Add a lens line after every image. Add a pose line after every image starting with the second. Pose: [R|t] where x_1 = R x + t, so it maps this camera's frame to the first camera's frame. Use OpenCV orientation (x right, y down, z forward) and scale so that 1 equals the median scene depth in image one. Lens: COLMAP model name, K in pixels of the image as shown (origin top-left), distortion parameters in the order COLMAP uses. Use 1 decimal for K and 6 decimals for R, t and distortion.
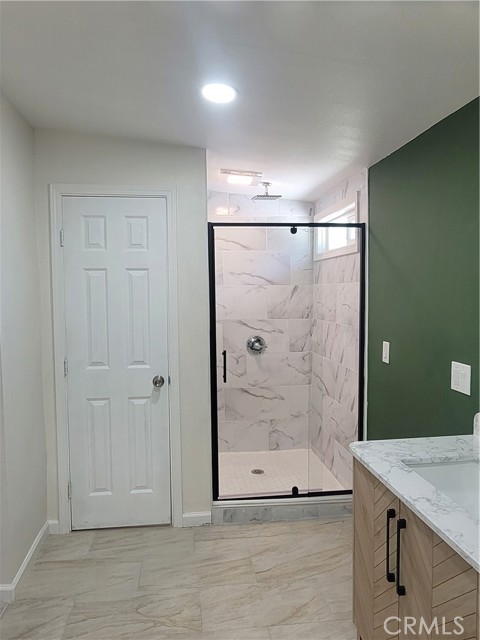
lens RADIAL K [[449.0, 0, 239.2], [0, 449.0, 318.2], [0, 0, 1]] dist [0.003304, -0.003127]
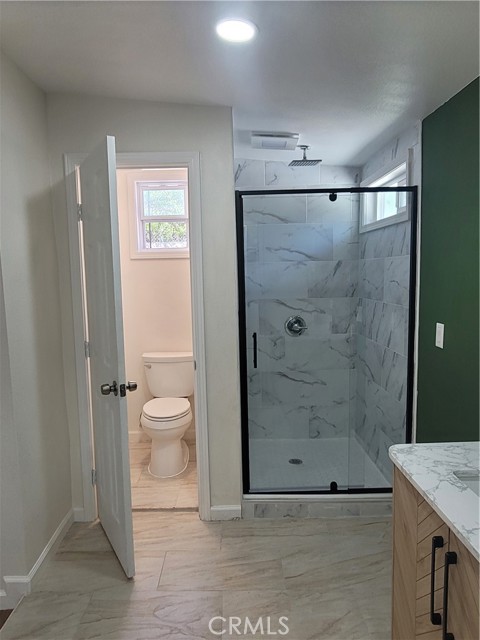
lens RADIAL K [[449.0, 0, 238.8], [0, 449.0, 321.6], [0, 0, 1]] dist [0.003304, -0.003127]
pose [[0.993501, -0.001039, -0.113815, 0.040554], [0.007168, 0.998545, 0.053453, -0.000186], [0.113594, -0.053922, 0.992063, 0.098174]]
